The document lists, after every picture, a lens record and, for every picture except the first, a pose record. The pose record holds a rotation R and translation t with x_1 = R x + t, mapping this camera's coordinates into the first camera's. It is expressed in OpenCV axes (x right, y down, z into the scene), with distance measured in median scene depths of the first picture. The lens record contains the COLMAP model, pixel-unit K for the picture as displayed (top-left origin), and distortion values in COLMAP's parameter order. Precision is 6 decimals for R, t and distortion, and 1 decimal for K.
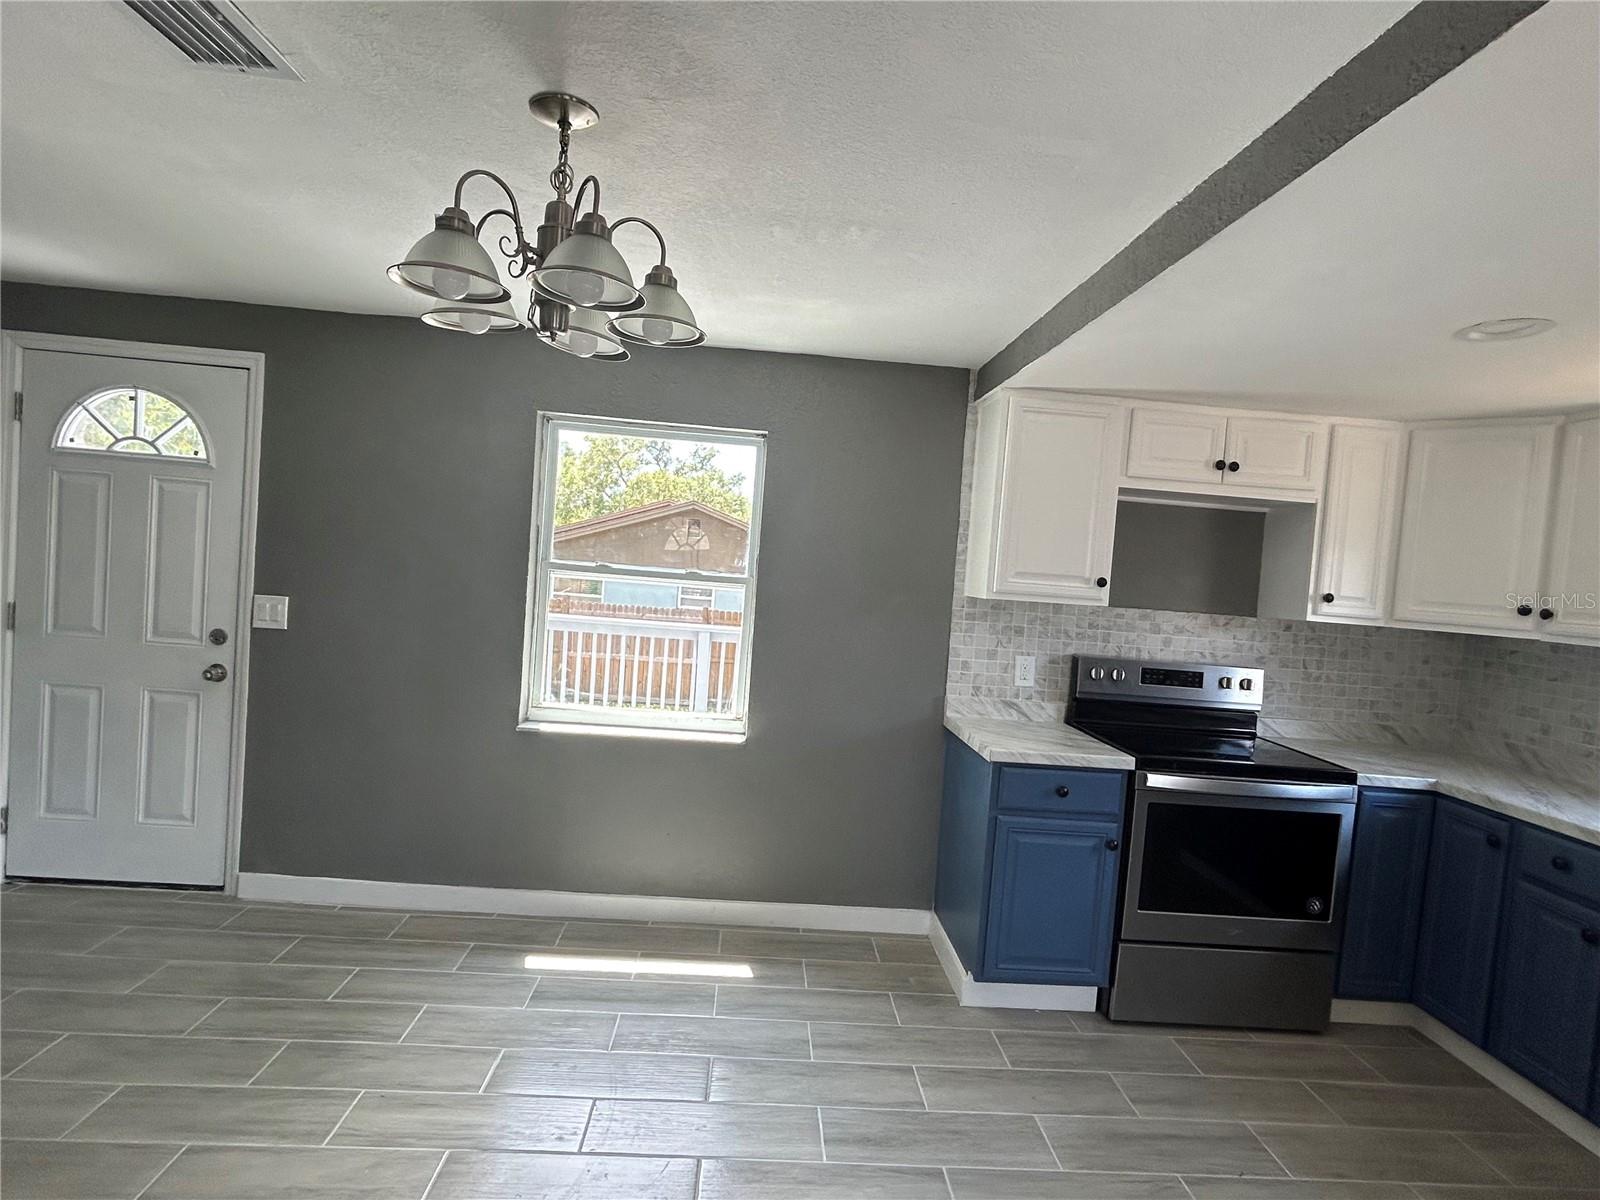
lens RADIAL K [[810.0, 0, 795.9], [0, 810.0, 599.9], [0, 0, 1]] dist [-0.000494, 0.005460]
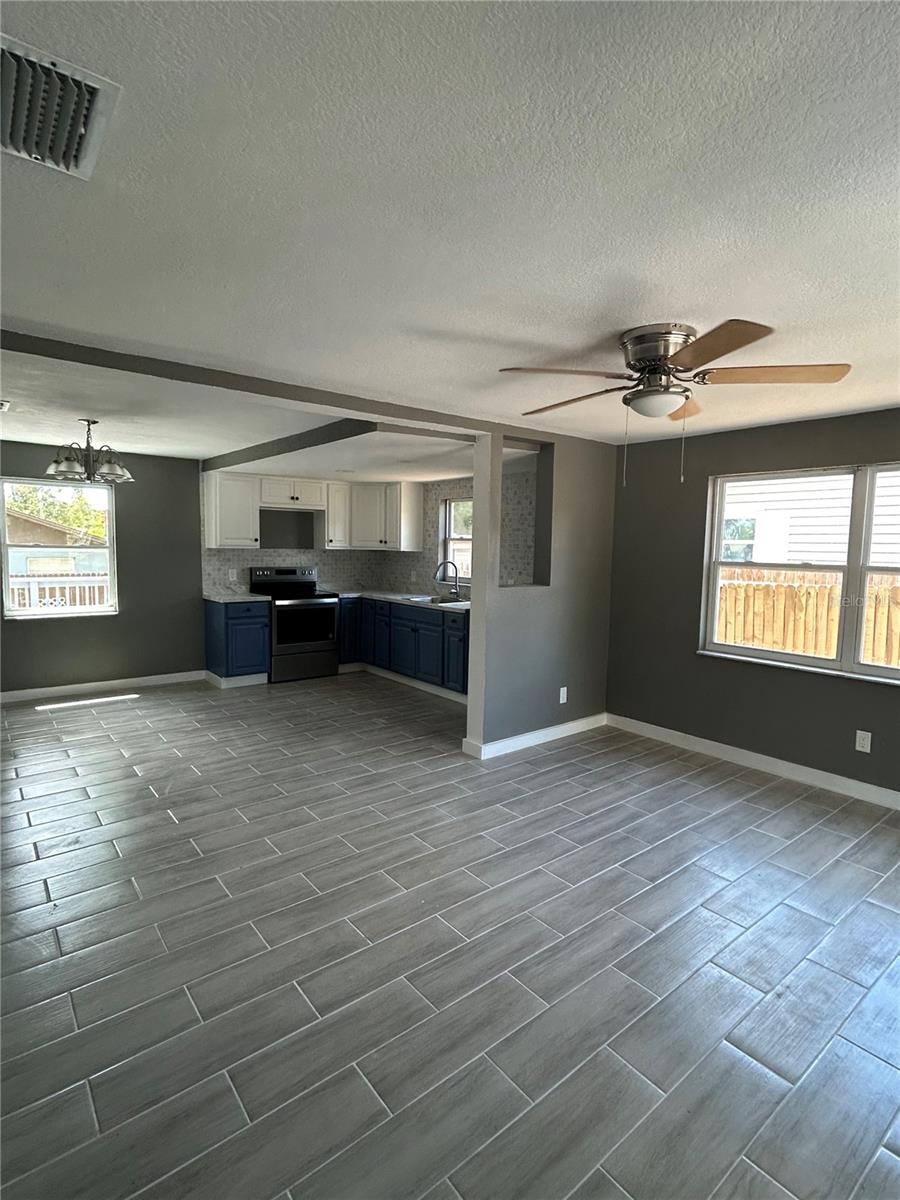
lens RADIAL K [[607.5, 0, 451.3], [0, 607.5, 596.3], [0, 0, 1]] dist [-0.000494, 0.005460]
pose [[0.810411, -0.107150, 0.575981, -0.314829], [0.065252, 0.993524, 0.093015, 0.021587], [-0.582217, -0.037796, 0.812154, -1.123487]]
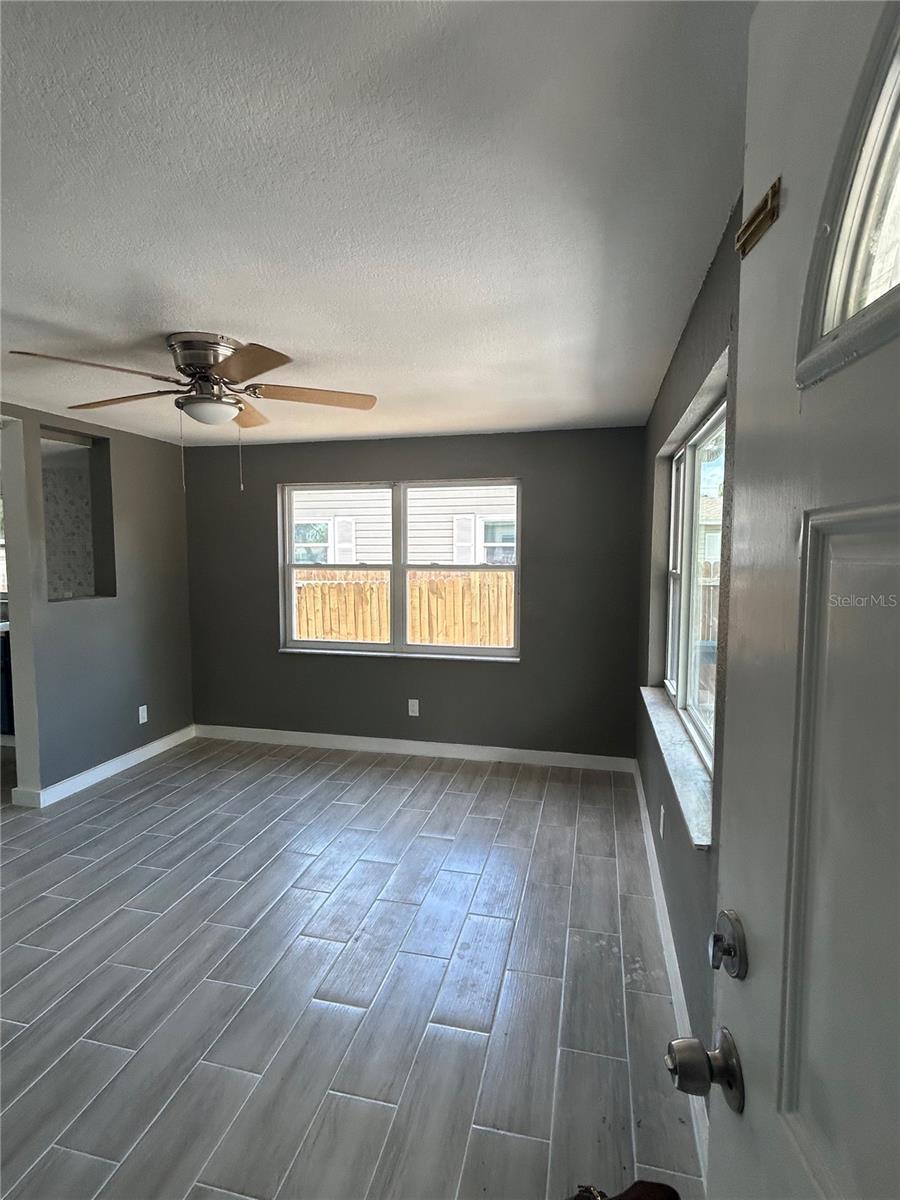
lens RADIAL K [[607.5, 0, 446.0], [0, 607.5, 597.5], [0, 0, 1]] dist [-0.000494, 0.005460]
pose [[0.293047, -0.143785, 0.945224, -0.317129], [0.061300, 0.989419, 0.131503, 0.020453], [-0.954131, 0.019406, 0.298761, -1.151248]]
